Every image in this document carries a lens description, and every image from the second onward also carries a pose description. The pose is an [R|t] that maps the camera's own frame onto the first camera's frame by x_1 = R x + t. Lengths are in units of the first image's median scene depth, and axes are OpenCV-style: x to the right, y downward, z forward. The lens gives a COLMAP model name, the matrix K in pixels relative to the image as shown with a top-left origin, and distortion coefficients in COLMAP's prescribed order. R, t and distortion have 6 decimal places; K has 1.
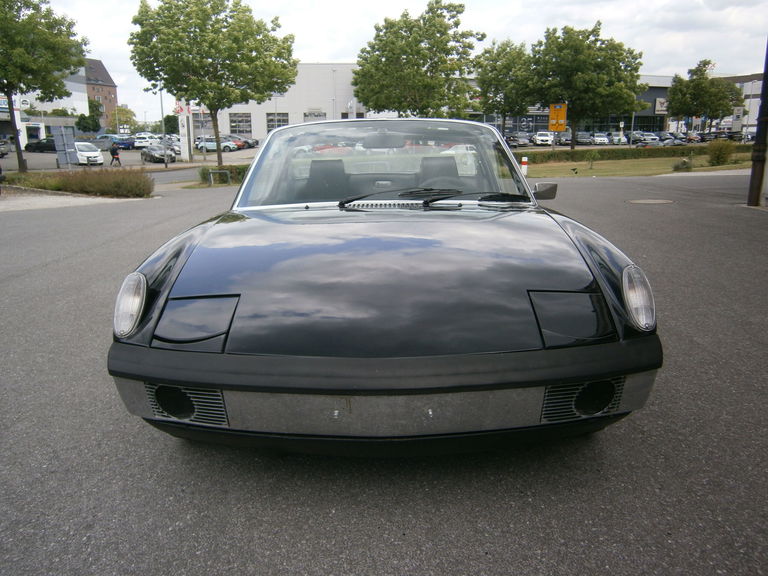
lens RADIAL K [[612.6, 0, 383.1], [0, 612.6, 285.0], [0, 0, 1]] dist [-0.039272, 0.001093]
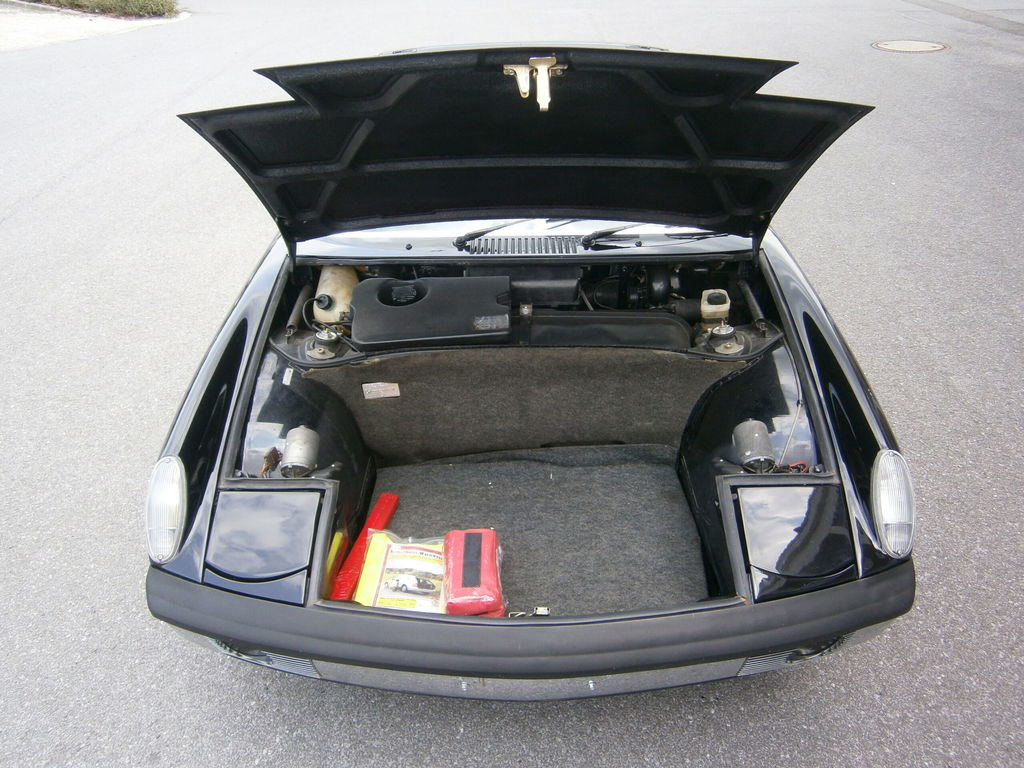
lens RADIAL K [[816.8, 0, 510.8], [0, 816.8, 380.0], [0, 0, 1]] dist [-0.039272, 0.001093]
pose [[0.999993, 0.002019, -0.003265, -0.014810], [-0.000861, 0.946791, 0.321849, -0.376874], [0.003741, -0.321844, 0.946785, 0.149013]]
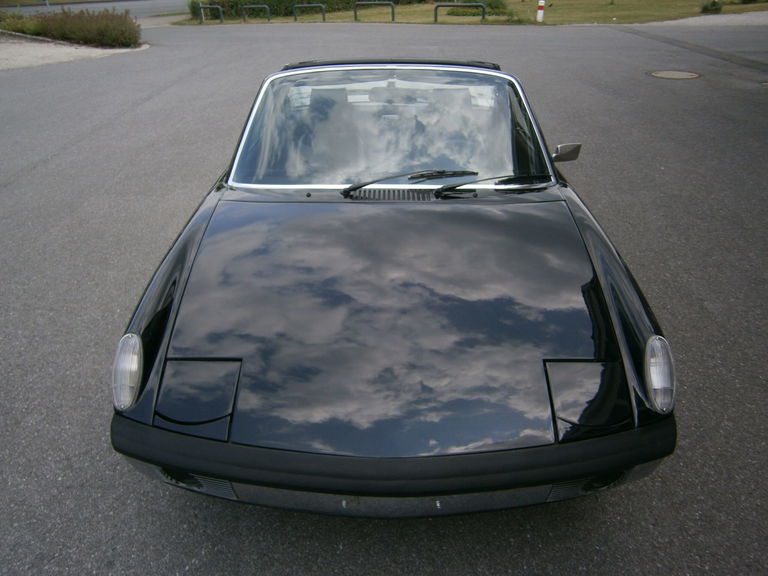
lens RADIAL K [[612.6, 0, 383.1], [0, 612.6, 285.0], [0, 0, 1]] dist [-0.039272, 0.001093]
pose [[0.999871, 0.016019, 0.001172, -0.016538], [-0.015761, 0.964442, 0.263824, -0.328715], [0.003096, -0.263809, 0.964570, 0.103386]]
